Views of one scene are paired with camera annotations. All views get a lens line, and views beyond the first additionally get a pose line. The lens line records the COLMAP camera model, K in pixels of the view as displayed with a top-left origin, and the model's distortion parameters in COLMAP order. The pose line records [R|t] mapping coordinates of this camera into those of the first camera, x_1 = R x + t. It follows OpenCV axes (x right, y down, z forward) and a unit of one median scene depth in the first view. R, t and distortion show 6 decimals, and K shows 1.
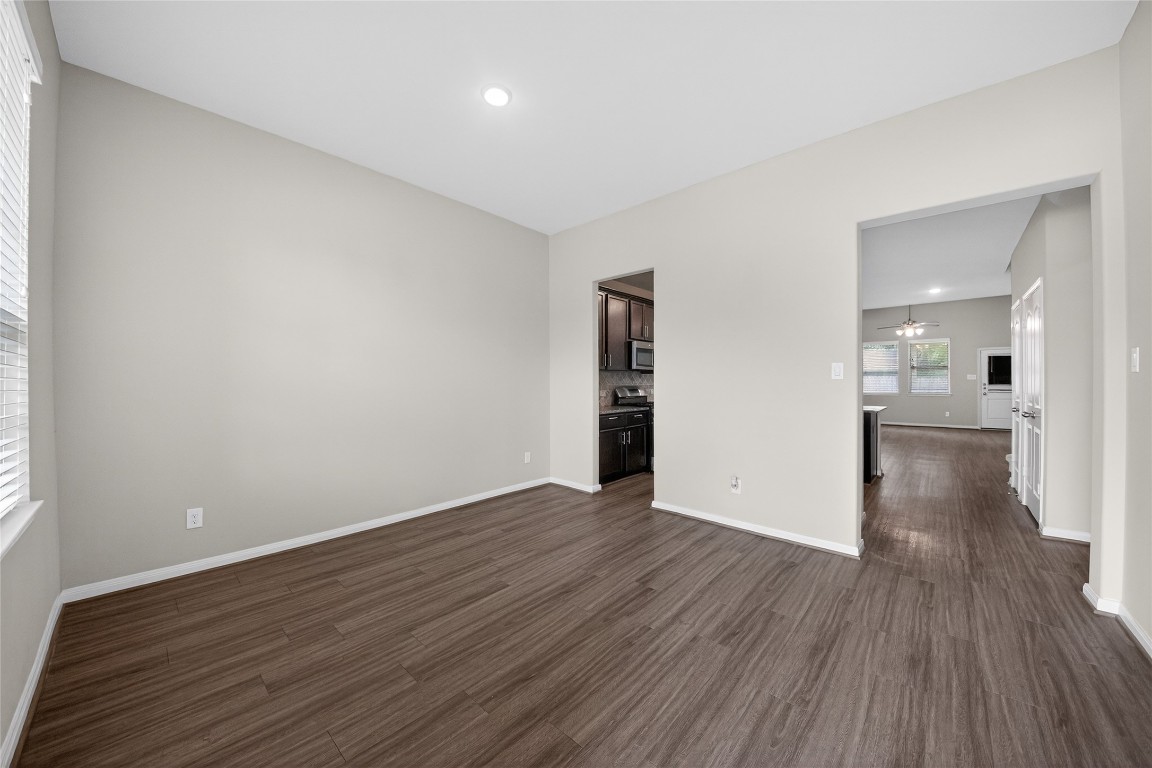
lens RADIAL K [[447.6, 0, 580.7], [0, 447.6, 382.4], [0, 0, 1]] dist [0.022434, -0.026553]
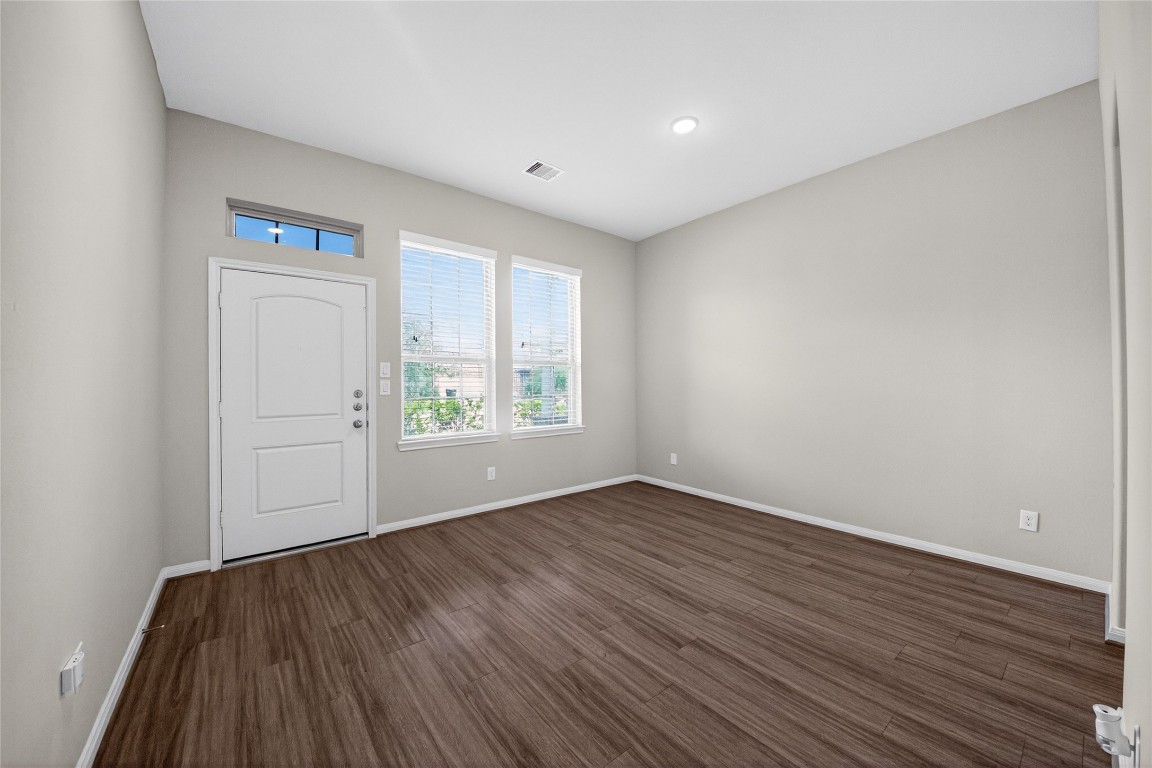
lens RADIAL K [[447.6, 0, 580.7], [0, 447.6, 382.4], [0, 0, 1]] dist [0.022434, -0.026553]
pose [[-0.237263, 0.001014, -0.971445, 0.979723], [0.000442, 0.999999, 0.000936, -0.021266], [0.971445, -0.000207, -0.237263, 1.002702]]
